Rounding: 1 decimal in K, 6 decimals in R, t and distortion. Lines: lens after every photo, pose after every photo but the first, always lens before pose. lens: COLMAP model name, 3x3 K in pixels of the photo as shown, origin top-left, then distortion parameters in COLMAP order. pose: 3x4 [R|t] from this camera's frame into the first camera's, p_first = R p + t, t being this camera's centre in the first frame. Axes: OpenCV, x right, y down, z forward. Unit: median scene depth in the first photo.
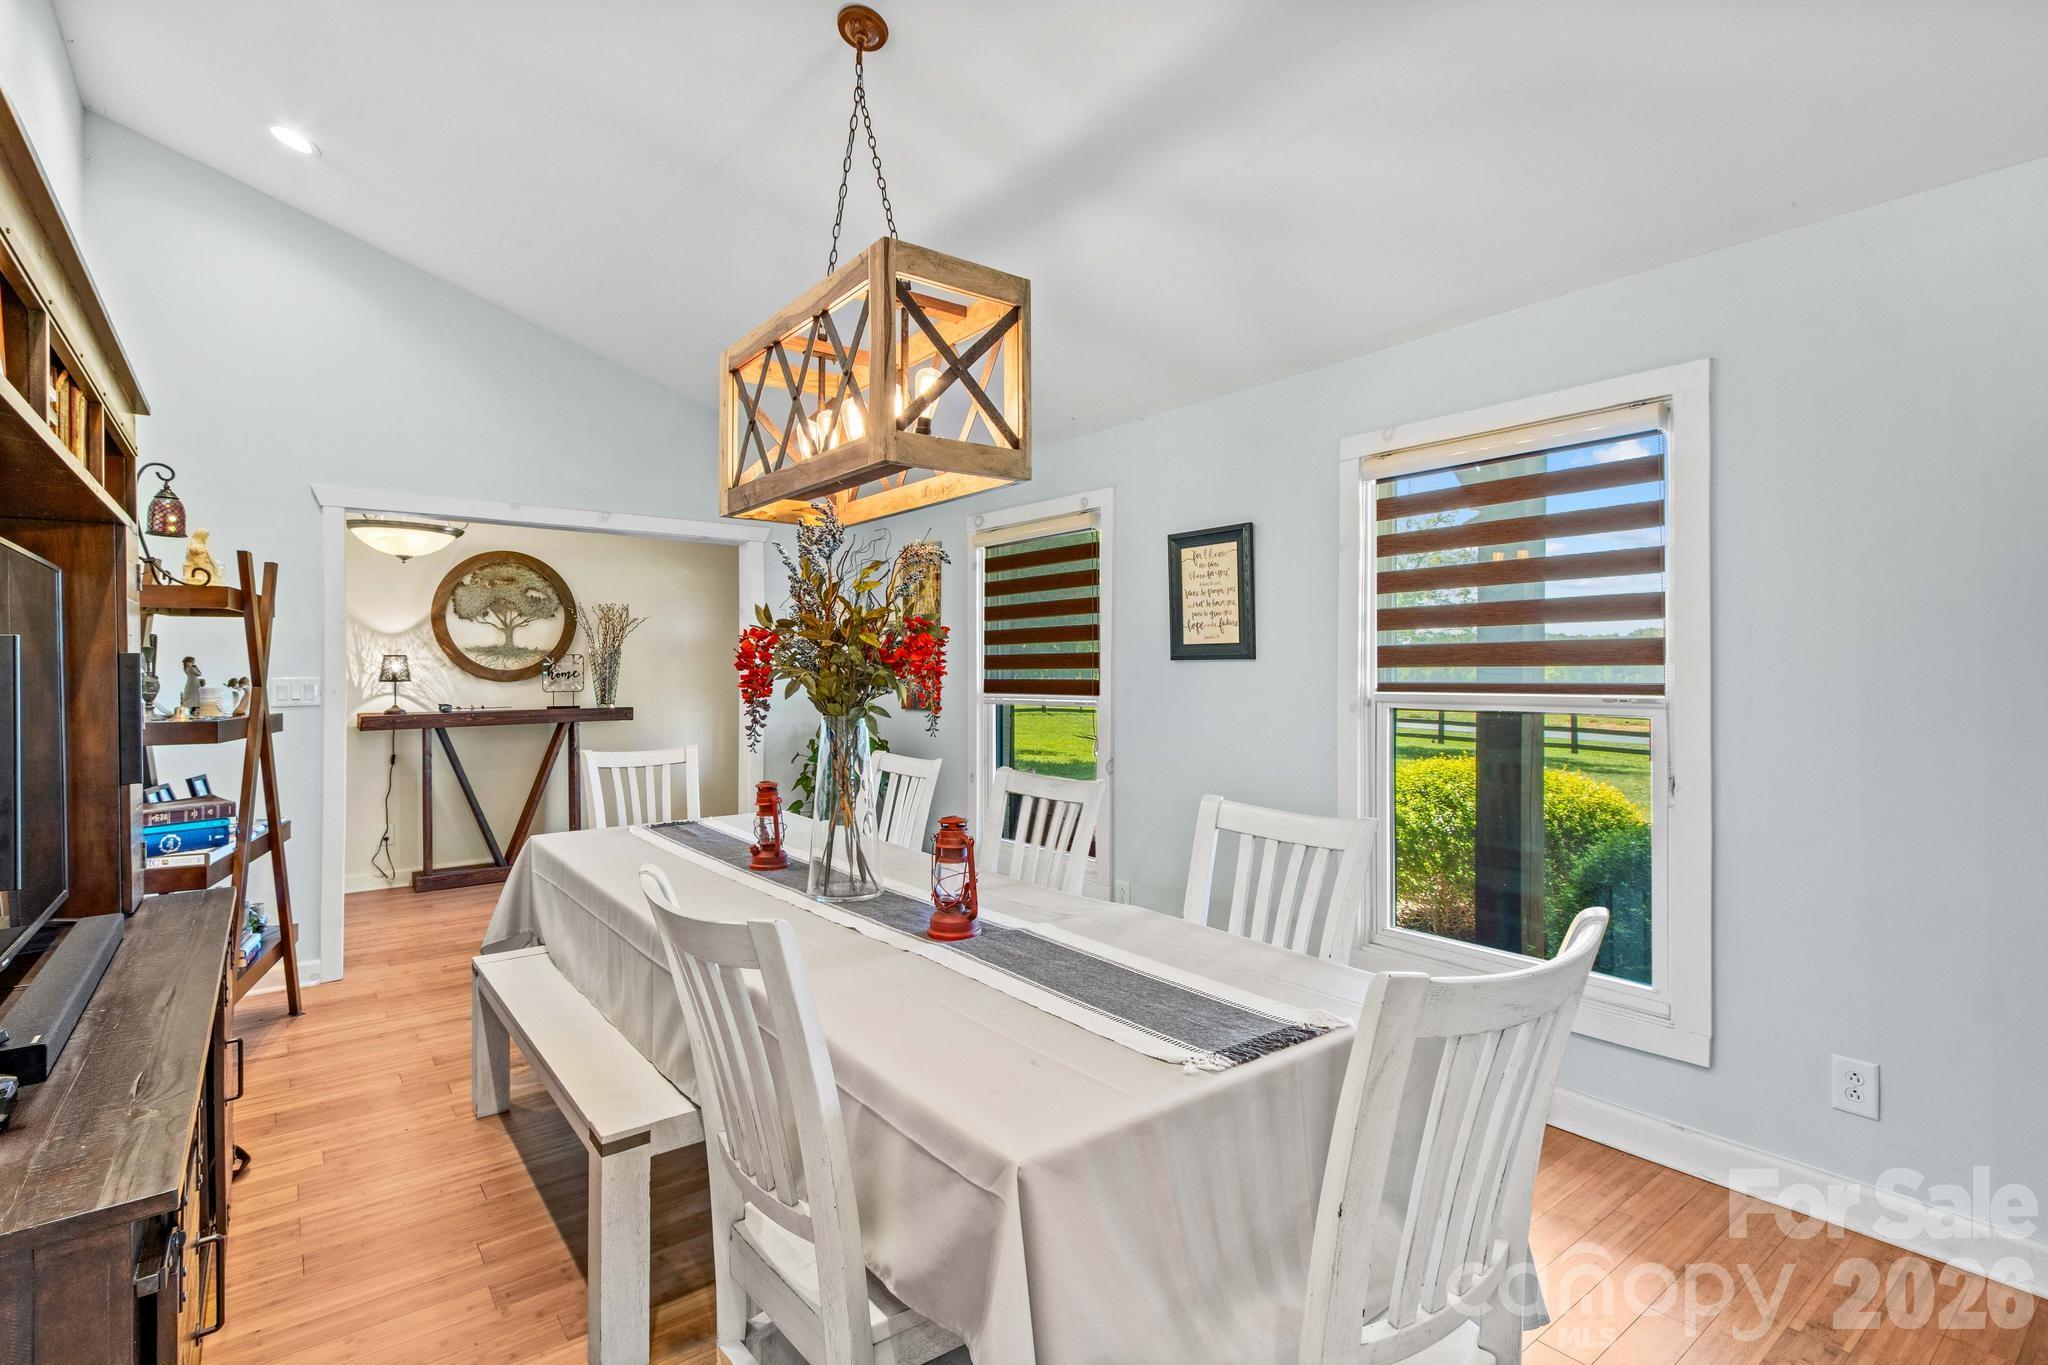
lens RADIAL K [[942.1, 0, 1022.5], [0, 942.1, 671.8], [0, 0, 1]] dist [-0.000017, -0.000008]
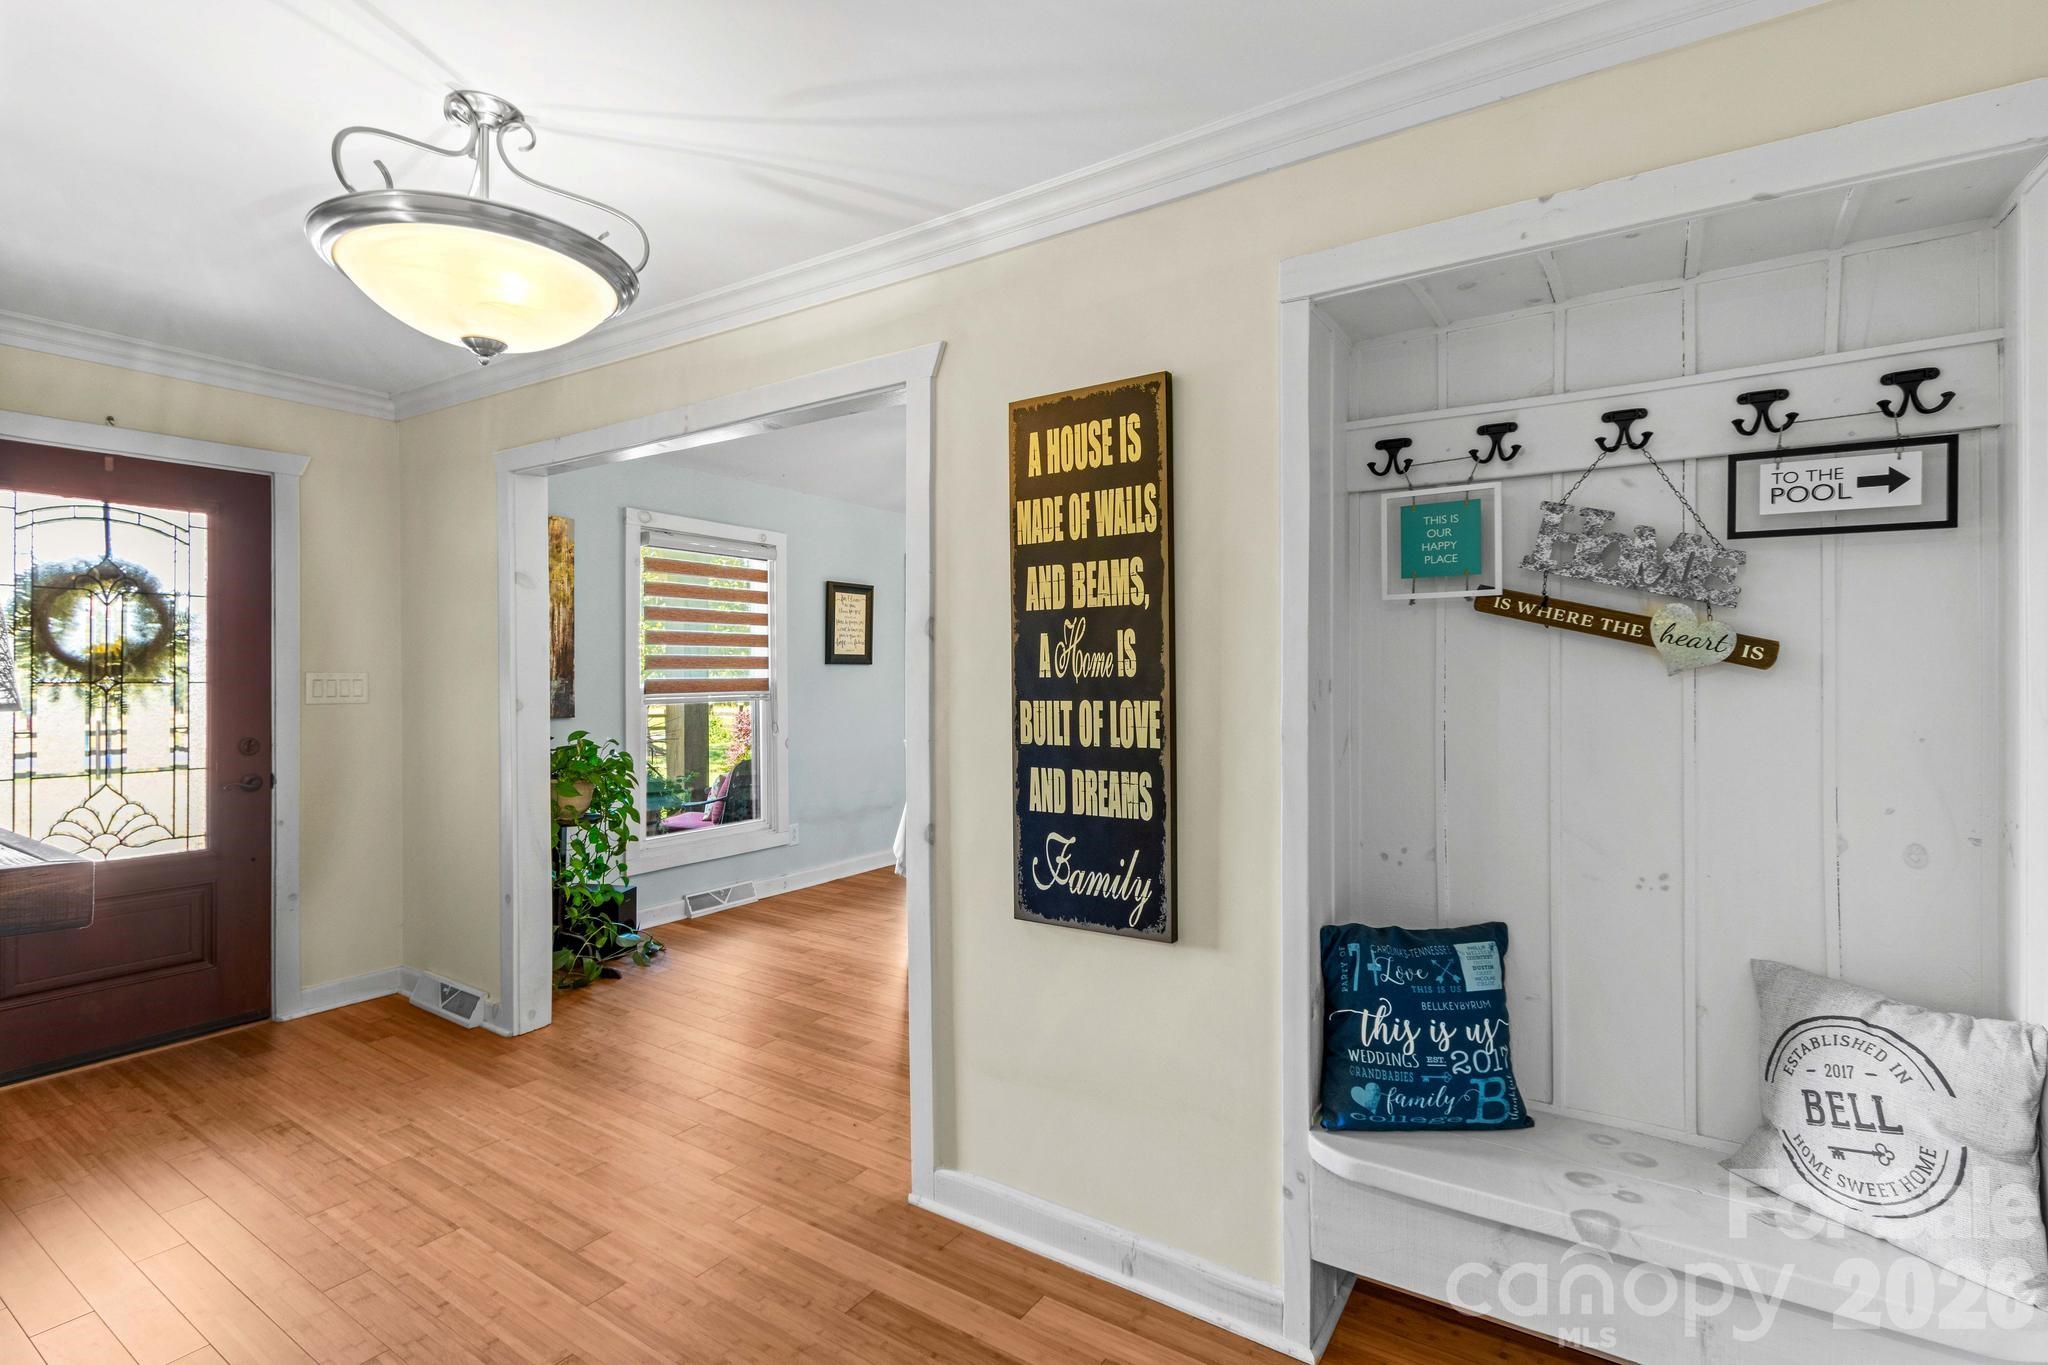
lens RADIAL K [[942.1, 0, 1022.4], [0, 942.1, 677.5], [0, 0, 1]] dist [-0.000017, -0.000008]
pose [[-0.320643, 0.002523, 0.947197, -1.406987], [0.015307, 0.999880, 0.002519, 0.009954], [-0.947076, 0.015306, -0.320643, 1.222715]]
